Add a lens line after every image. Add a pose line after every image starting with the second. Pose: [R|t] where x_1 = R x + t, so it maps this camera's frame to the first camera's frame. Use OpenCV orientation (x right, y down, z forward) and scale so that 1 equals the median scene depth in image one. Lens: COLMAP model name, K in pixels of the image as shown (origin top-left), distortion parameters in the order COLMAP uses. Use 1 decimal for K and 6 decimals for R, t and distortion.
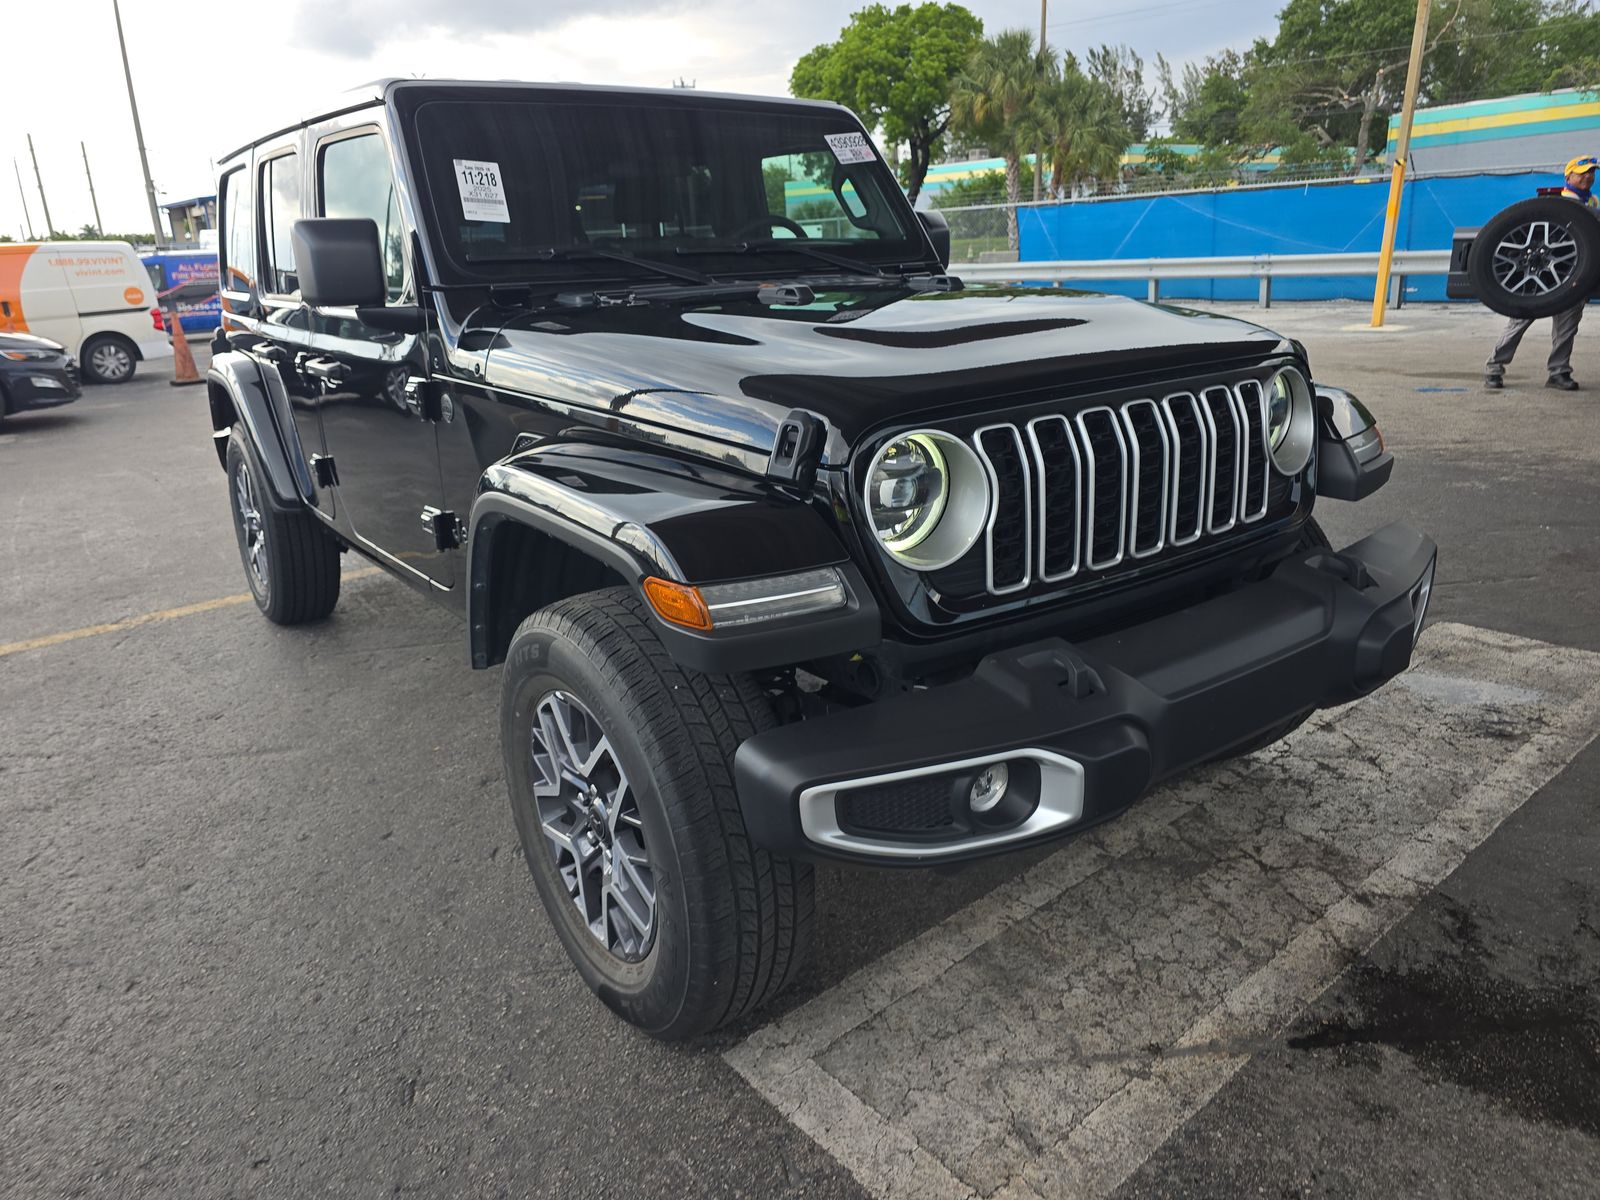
lens RADIAL K [[1075.5, 0, 804.7], [0, 1075.5, 599.5], [0, 0, 1]] dist [0.071088, -0.065111]
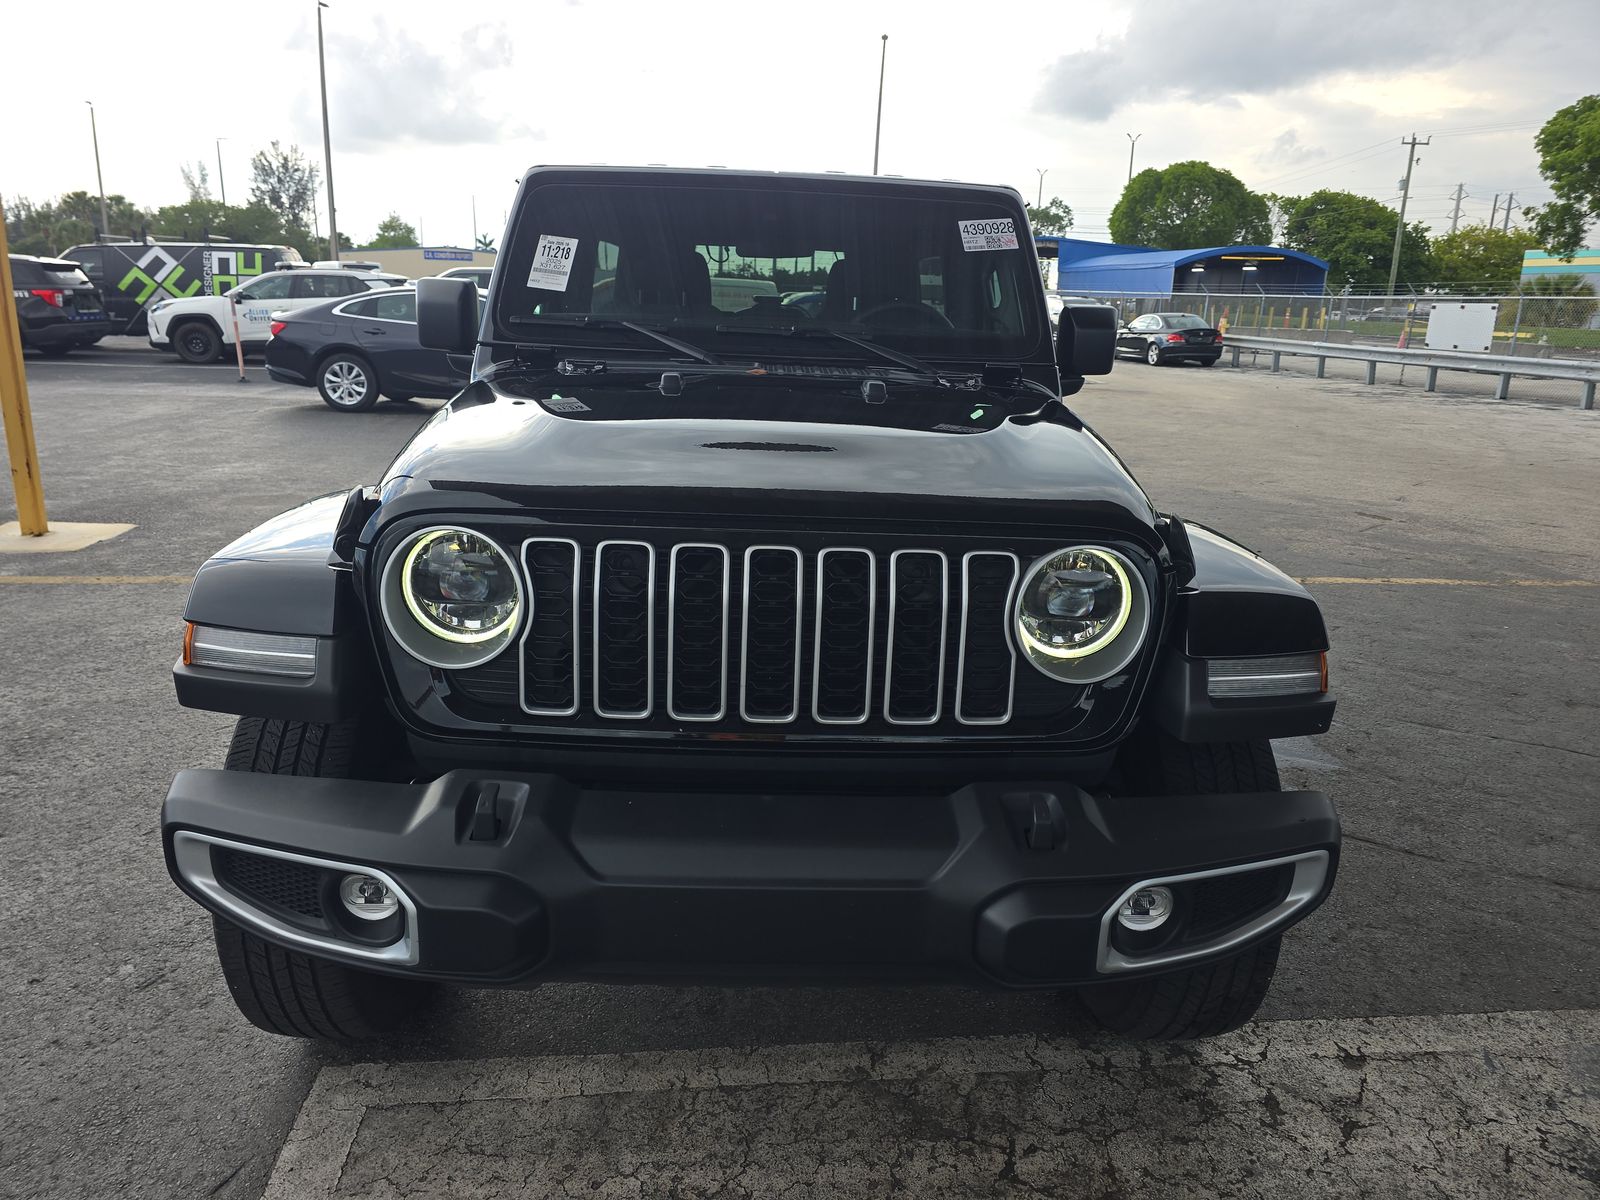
lens RADIAL K [[1075.5, 0, 804.7], [0, 1075.5, 599.5], [0, 0, 1]] dist [0.071088, -0.065111]
pose [[0.822055, 0.214822, -0.527330, 0.575318], [-0.238370, 0.970880, 0.023919, -0.121701], [0.517112, 0.106037, 0.849324, 0.209112]]
